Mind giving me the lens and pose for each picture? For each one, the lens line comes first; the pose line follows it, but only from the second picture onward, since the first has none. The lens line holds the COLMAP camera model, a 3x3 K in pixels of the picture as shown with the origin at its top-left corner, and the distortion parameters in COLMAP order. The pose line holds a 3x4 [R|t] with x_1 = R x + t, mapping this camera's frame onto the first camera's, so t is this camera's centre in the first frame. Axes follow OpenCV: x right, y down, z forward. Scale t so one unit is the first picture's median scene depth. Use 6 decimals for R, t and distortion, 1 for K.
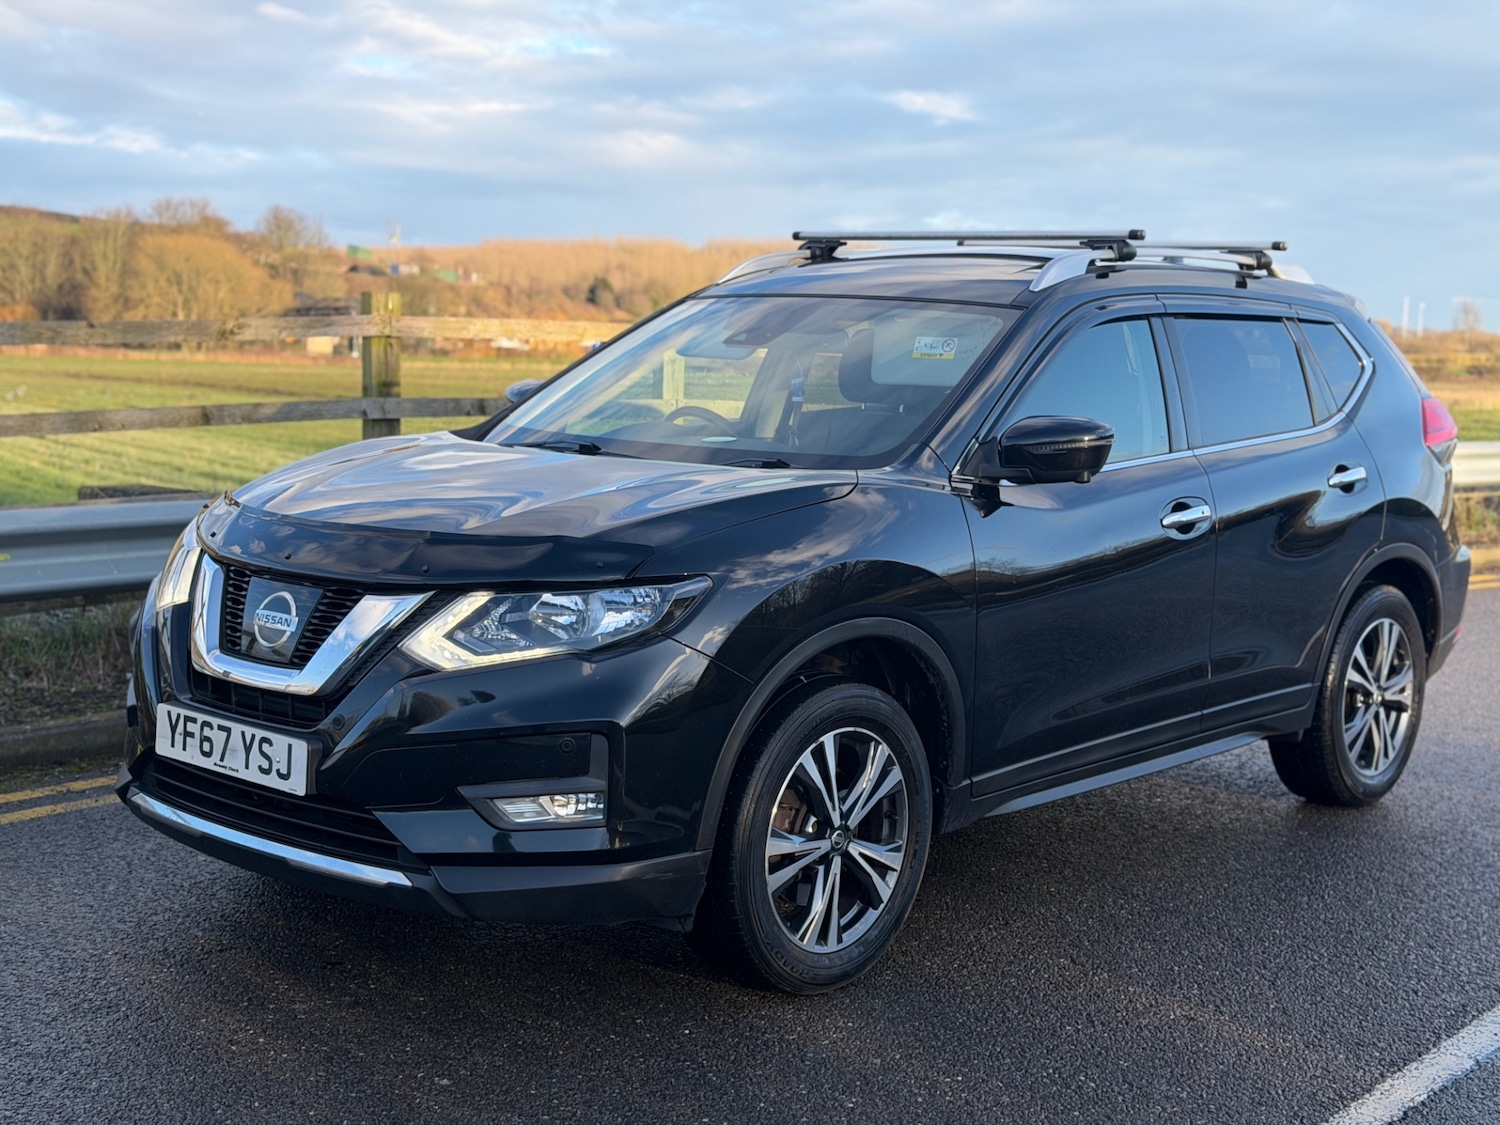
lens RADIAL K [[2066.2, 0, 732.4], [0, 2066.2, 566.1], [0, 0, 1]] dist [0.112088, 0.000000]
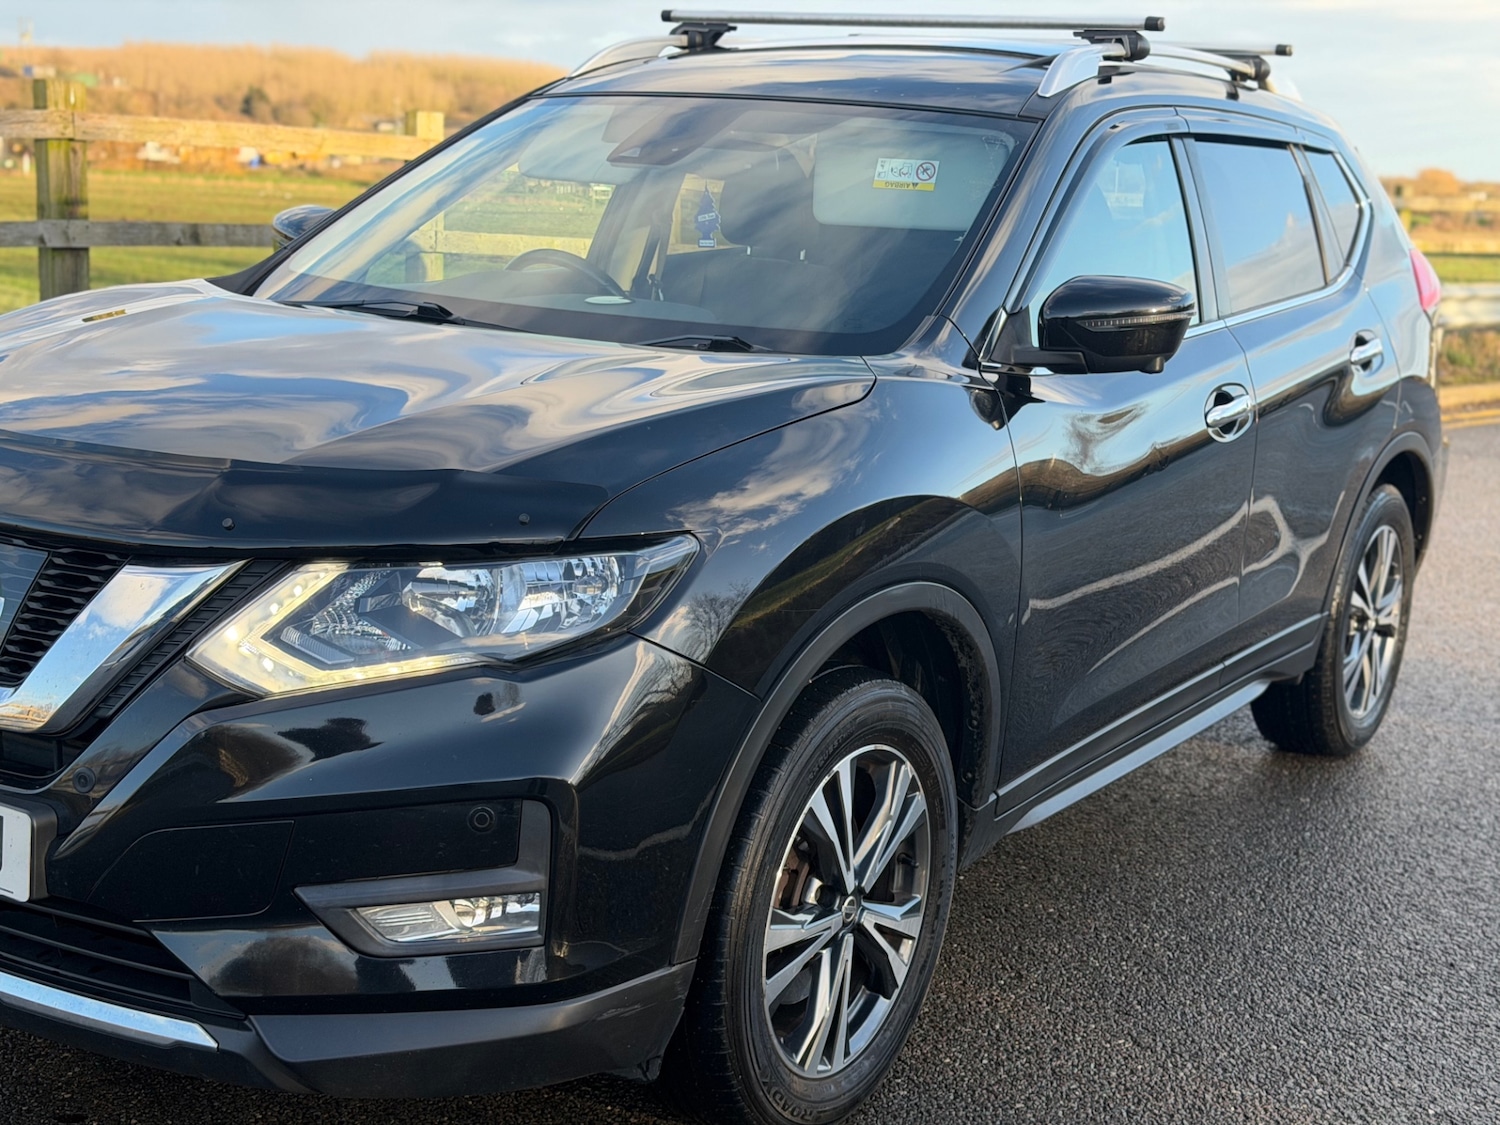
lens RADIAL K [[2066.2, 0, 738.8], [0, 2066.2, 570.8], [0, 0, 1]] dist [0.112088, 0.000000]
pose [[0.986983, -0.008335, 0.160606, -0.086804], [-0.005238, 0.996460, 0.083901, -0.032471], [-0.160737, -0.083651, 0.983446, 0.330239]]
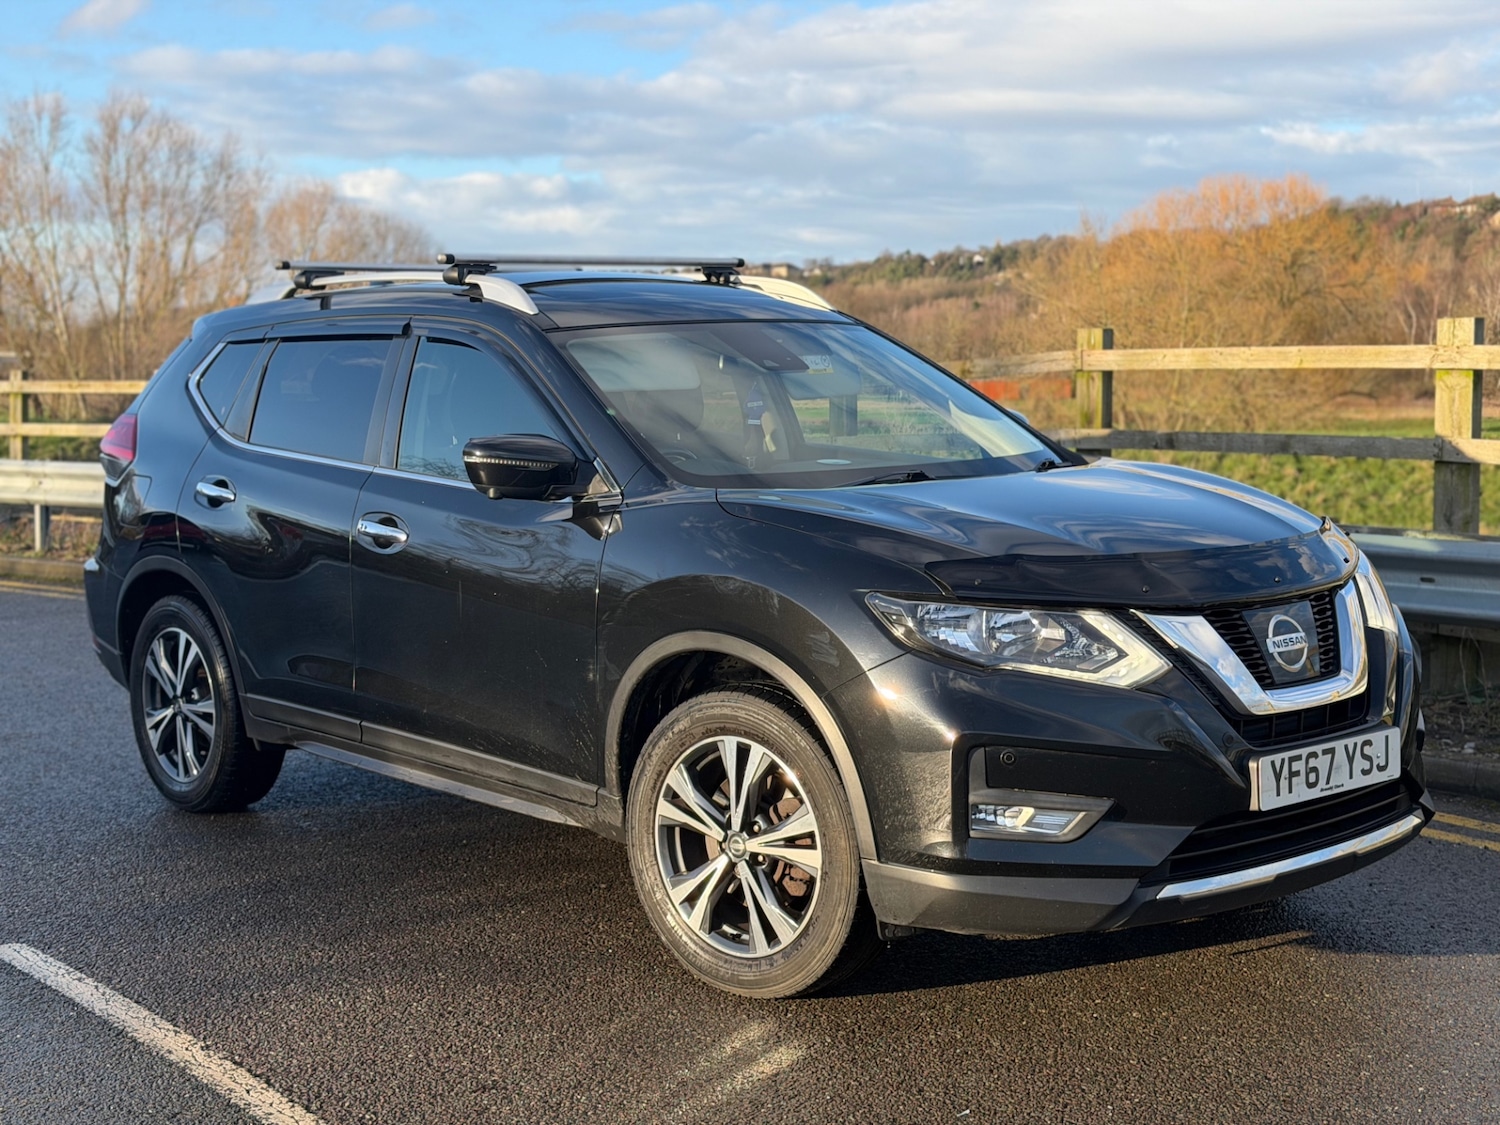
lens RADIAL K [[2066.2, 0, 744.3], [0, 2066.2, 539.8], [0, 0, 1]] dist [0.112088, 0.000000]
pose [[0.145108, -0.132339, 0.980525, -1.159993], [0.147107, 0.982885, 0.110887, -0.163156], [-0.978419, 0.128152, 0.162092, 1.001282]]
